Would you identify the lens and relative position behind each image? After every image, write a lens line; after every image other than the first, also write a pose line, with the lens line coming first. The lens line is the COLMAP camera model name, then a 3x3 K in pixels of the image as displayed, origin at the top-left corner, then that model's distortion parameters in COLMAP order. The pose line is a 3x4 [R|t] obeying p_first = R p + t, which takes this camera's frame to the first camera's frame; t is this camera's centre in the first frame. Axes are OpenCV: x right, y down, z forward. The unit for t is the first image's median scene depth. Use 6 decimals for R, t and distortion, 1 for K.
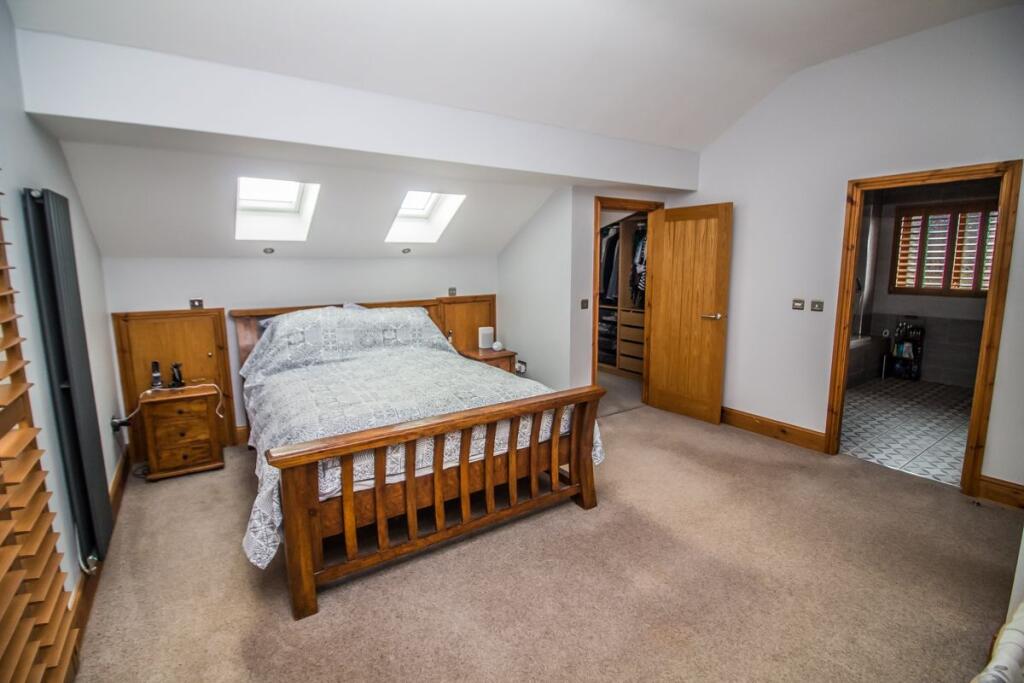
lens RADIAL K [[471.6, 0, 515.0], [0, 471.6, 335.8], [0, 0, 1]] dist [-0.017403, -0.002399]
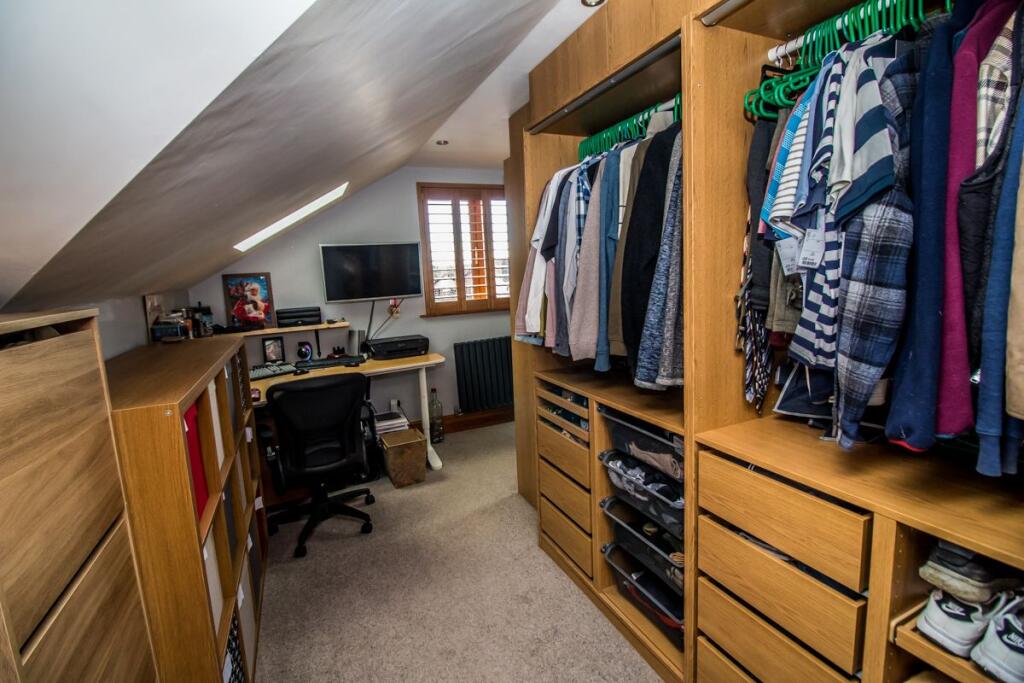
lens RADIAL K [[471.6, 0, 518.3], [0, 471.6, 332.8], [0, 0, 1]] dist [-0.017403, -0.002399]
pose [[0.986267, -0.017237, -0.164257, 0.234531], [0.013339, 0.999603, -0.024806, -0.134991], [0.164620, 0.022274, 0.986106, 1.008594]]
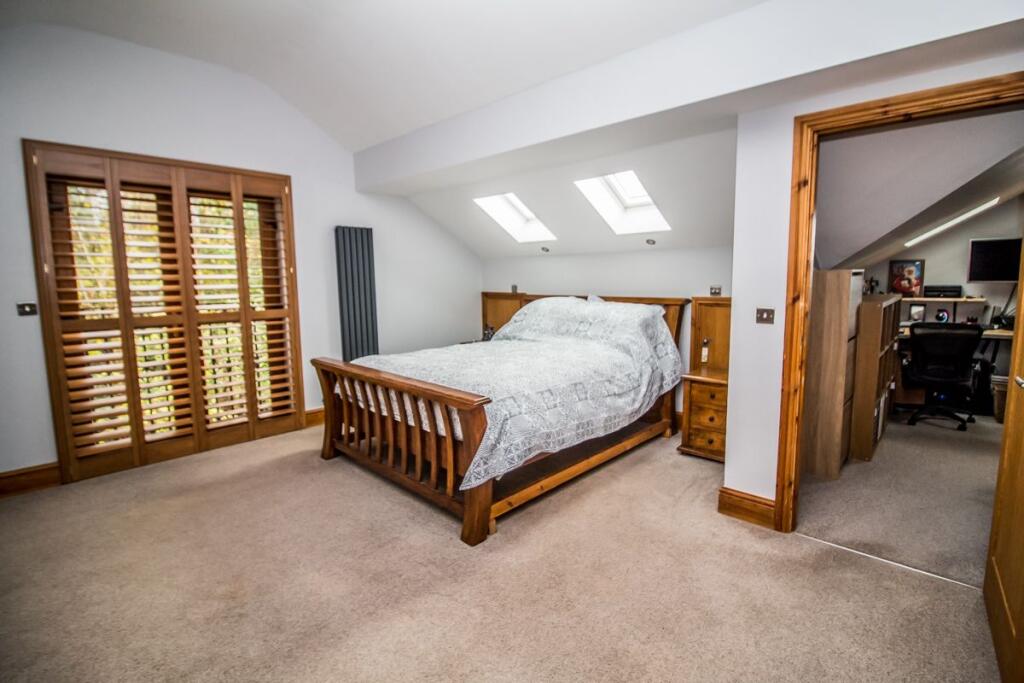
lens RADIAL K [[471.6, 0, 522.9], [0, 471.6, 333.9], [0, 0, 1]] dist [-0.017403, -0.002399]
pose [[0.224239, 0.119596, -0.967168, 0.582821], [-0.138444, 0.986285, 0.089861, -0.051190], [0.964650, 0.113748, 0.237721, 0.533400]]
